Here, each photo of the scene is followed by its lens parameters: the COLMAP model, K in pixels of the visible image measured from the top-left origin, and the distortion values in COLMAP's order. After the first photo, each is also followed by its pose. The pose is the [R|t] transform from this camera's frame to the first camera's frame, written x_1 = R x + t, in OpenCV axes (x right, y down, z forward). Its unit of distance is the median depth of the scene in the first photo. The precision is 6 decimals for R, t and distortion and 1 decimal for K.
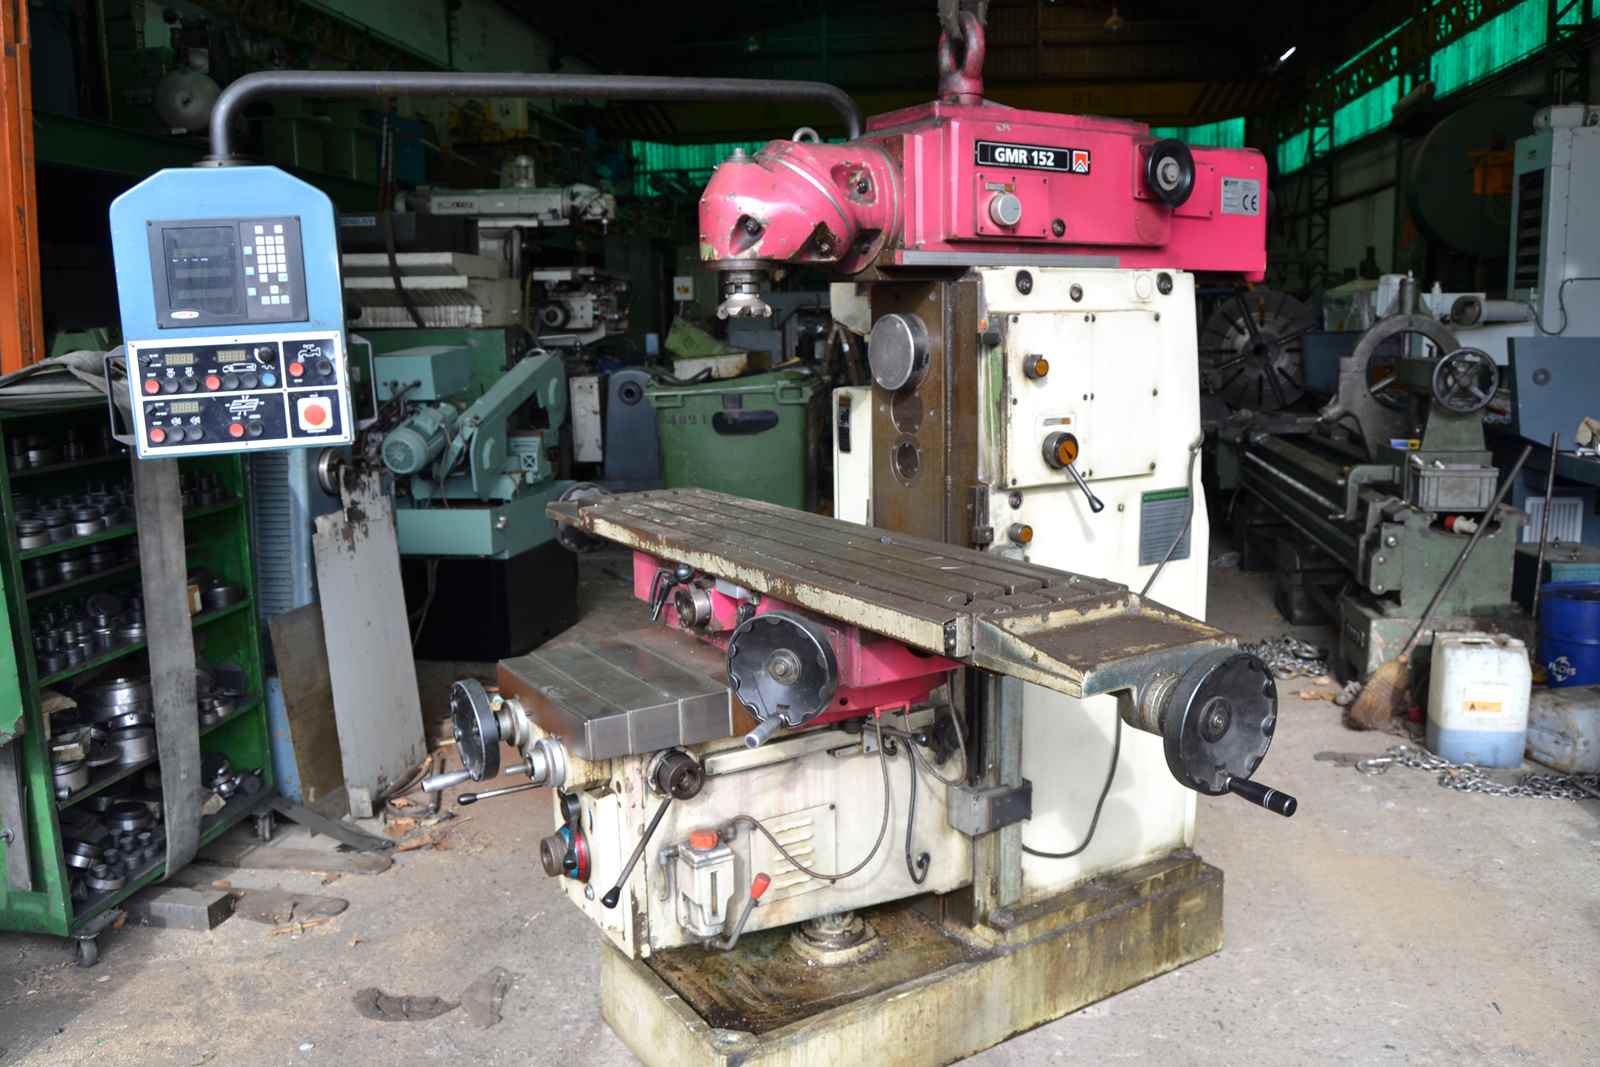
lens RADIAL K [[1264.4, 0, 792.5], [0, 1264.4, 537.7], [0, 0, 1]] dist [-0.098324, 0.033507]
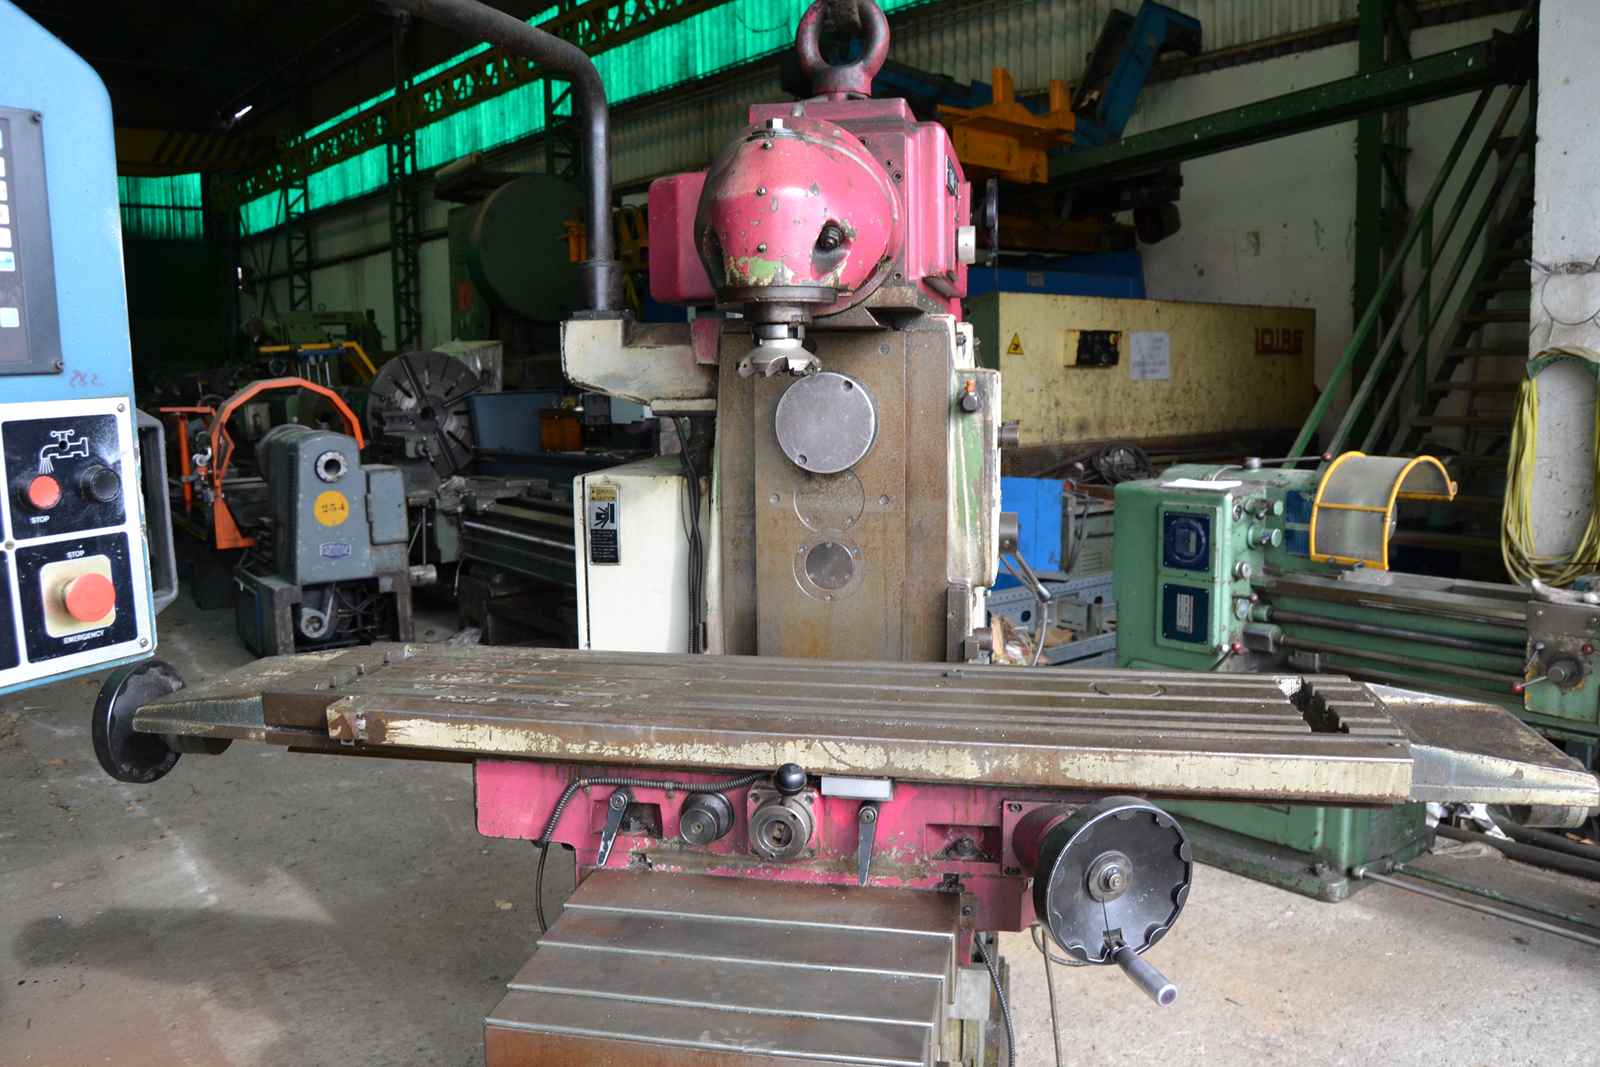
lens RADIAL K [[1264.4, 0, 811.6], [0, 1264.4, 543.1], [0, 0, 1]] dist [-0.098324, 0.033507]
pose [[0.672544, -0.089768, 0.734592, -0.462013], [0.123528, 0.992307, 0.008167, -0.080714], [-0.729675, 0.085250, 0.678460, 0.487834]]
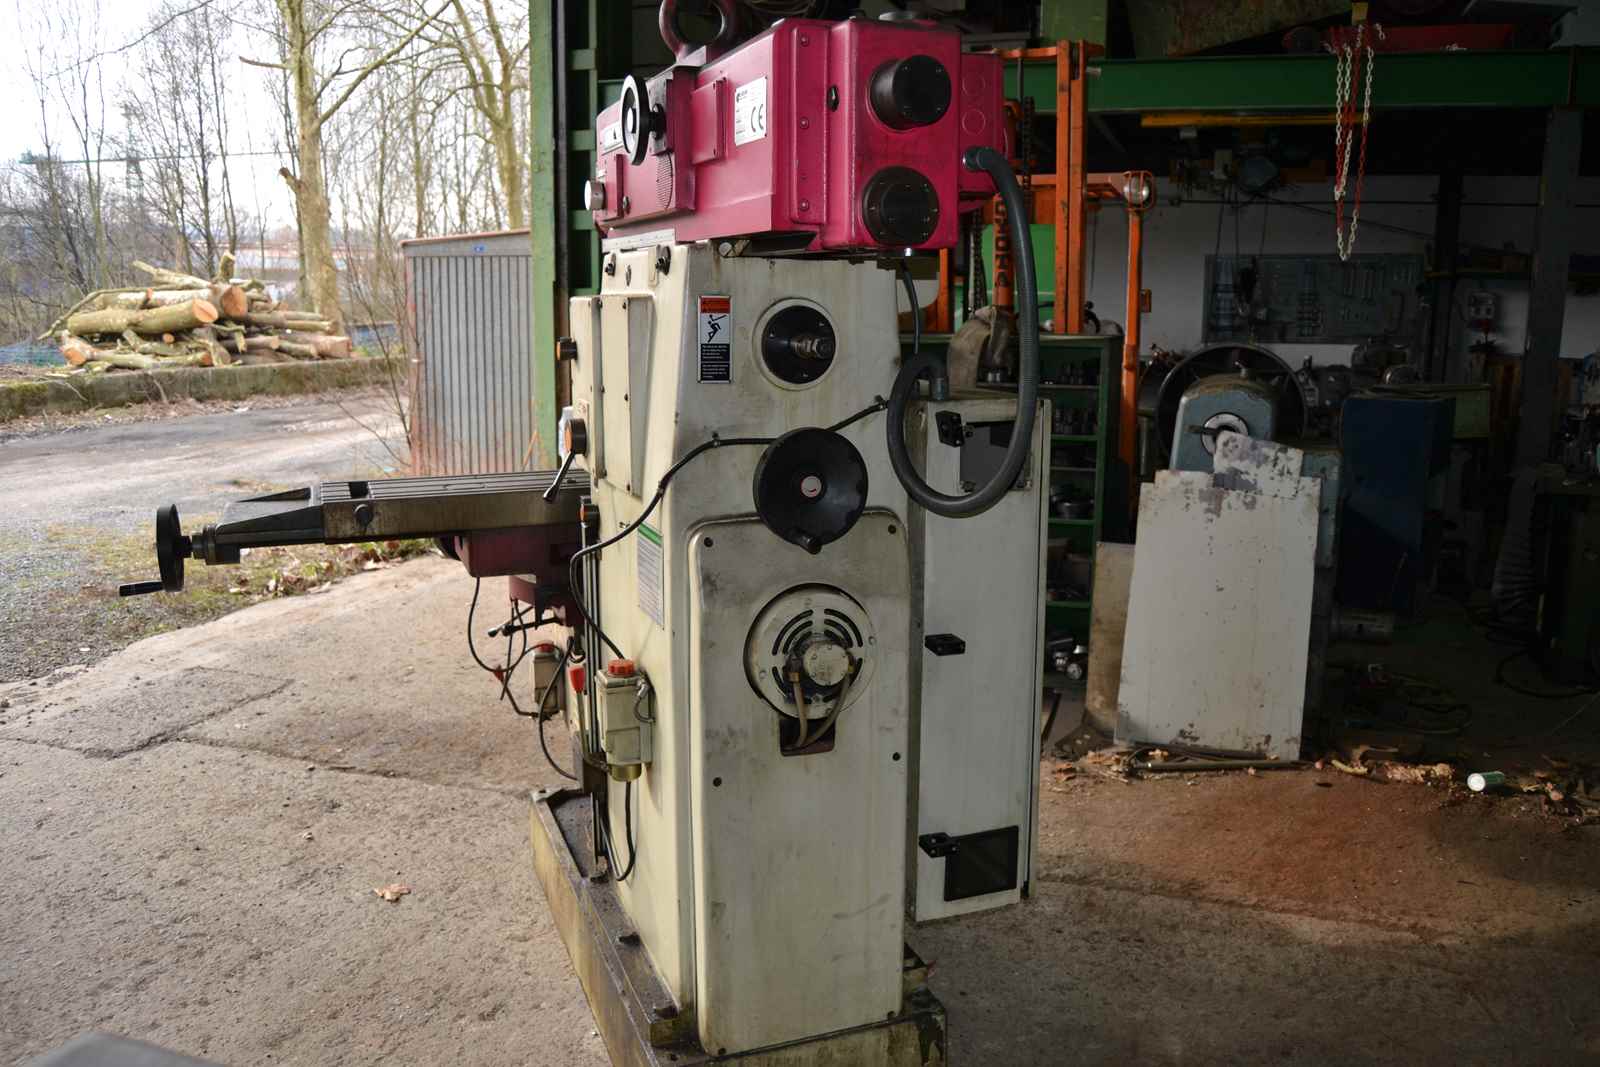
lens RADIAL K [[1264.4, 0, 800.6], [0, 1264.4, 530.3], [0, 0, 1]] dist [-0.098324, 0.033507]
pose [[-0.211150, 0.199583, -0.956861, 1.071020], [-0.165487, 0.957501, 0.236234, -0.247898], [0.963343, 0.208229, -0.169148, 1.280829]]
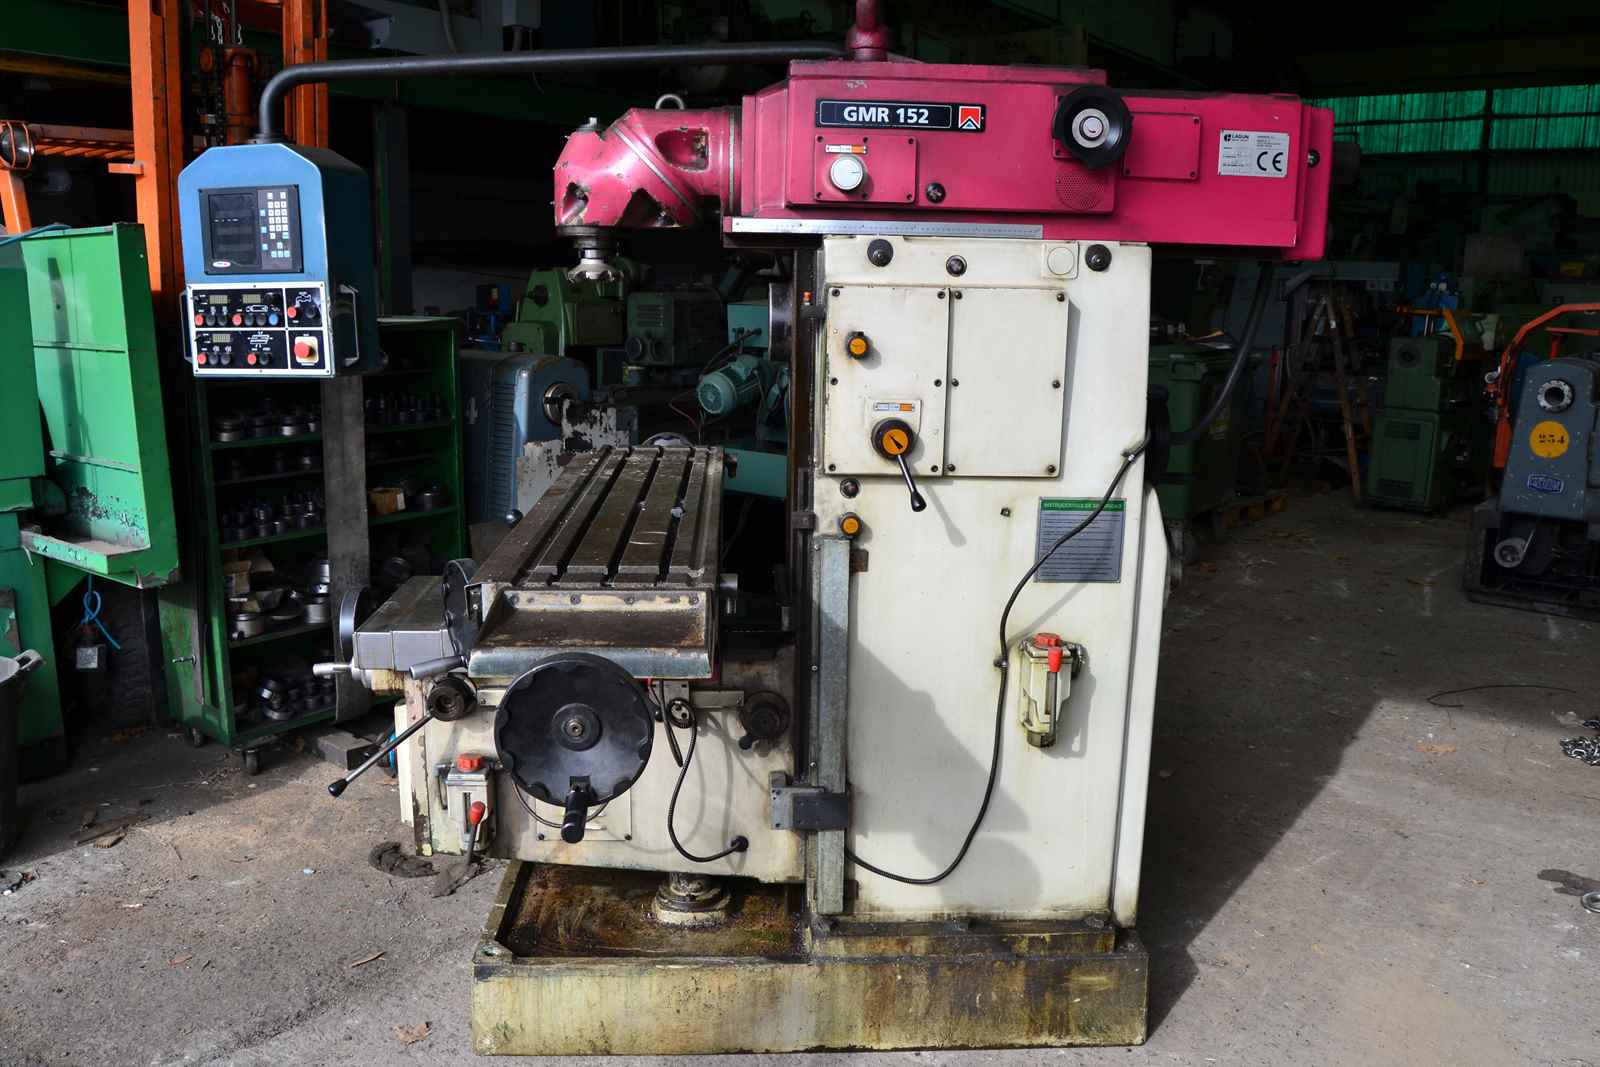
lens RADIAL K [[1264.4, 0, 787.2], [0, 1264.4, 534.9], [0, 0, 1]] dist [-0.098324, 0.033507]
pose [[0.869983, 0.131014, -0.475358, 0.549680], [-0.115647, 0.991379, 0.061583, -0.044640], [0.479329, 0.001398, 0.877634, 0.150555]]
